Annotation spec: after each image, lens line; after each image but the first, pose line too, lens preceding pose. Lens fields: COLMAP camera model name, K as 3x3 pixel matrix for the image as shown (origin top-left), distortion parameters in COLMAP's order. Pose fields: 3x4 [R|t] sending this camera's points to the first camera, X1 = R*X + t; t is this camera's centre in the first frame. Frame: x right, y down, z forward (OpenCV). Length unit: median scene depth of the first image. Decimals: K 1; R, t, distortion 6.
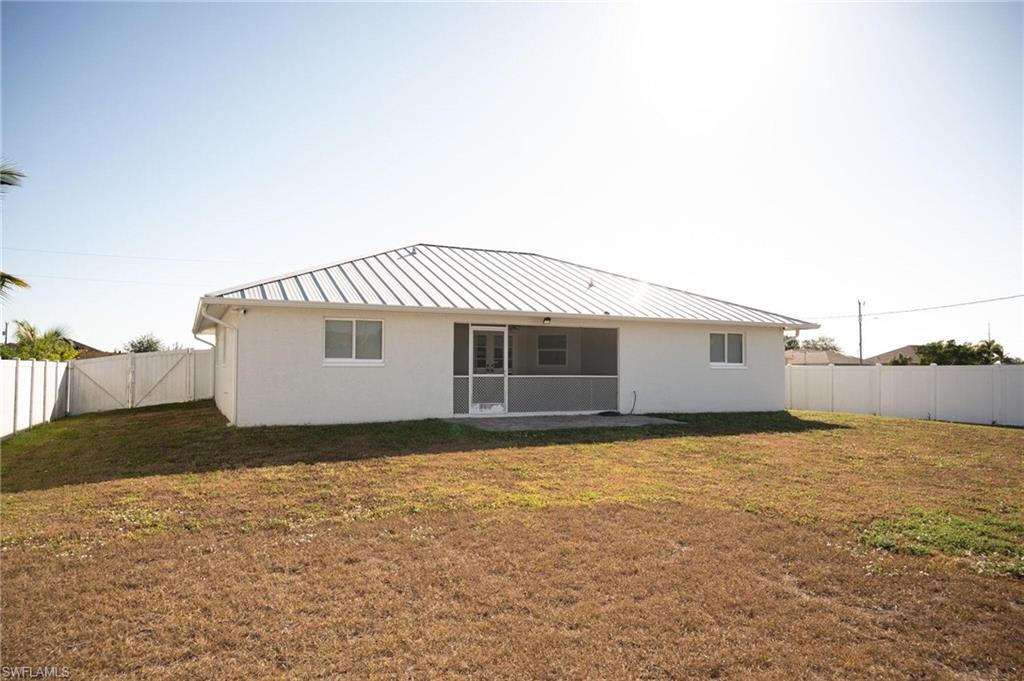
lens RADIAL K [[700.6, 0, 516.6], [0, 700.6, 341.4], [0, 0, 1]] dist [-0.002132, 0.004392]
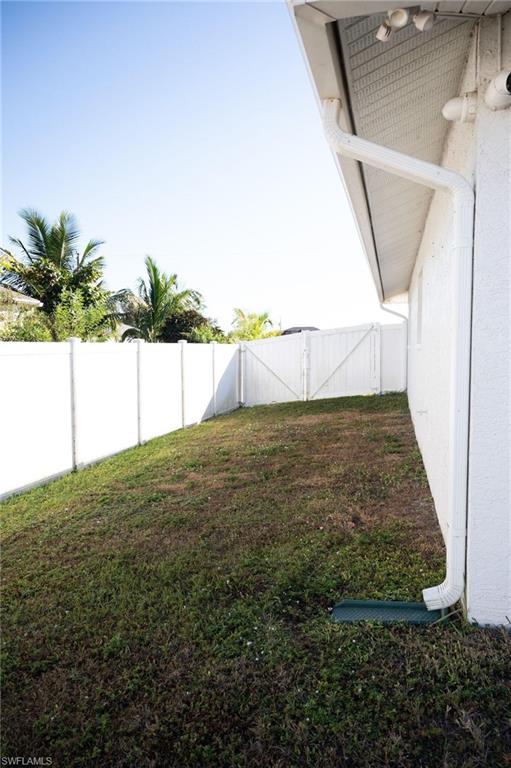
lens RADIAL K [[525.5, 0, 255.5], [0, 525.5, 384.0], [0, 0, 1]] dist [-0.002132, 0.004392]
pose [[0.765150, 0.040409, -0.642582, -0.212801], [0.035101, 0.993926, 0.104300, 0.012336], [0.642894, -0.102360, 0.759085, 0.512821]]
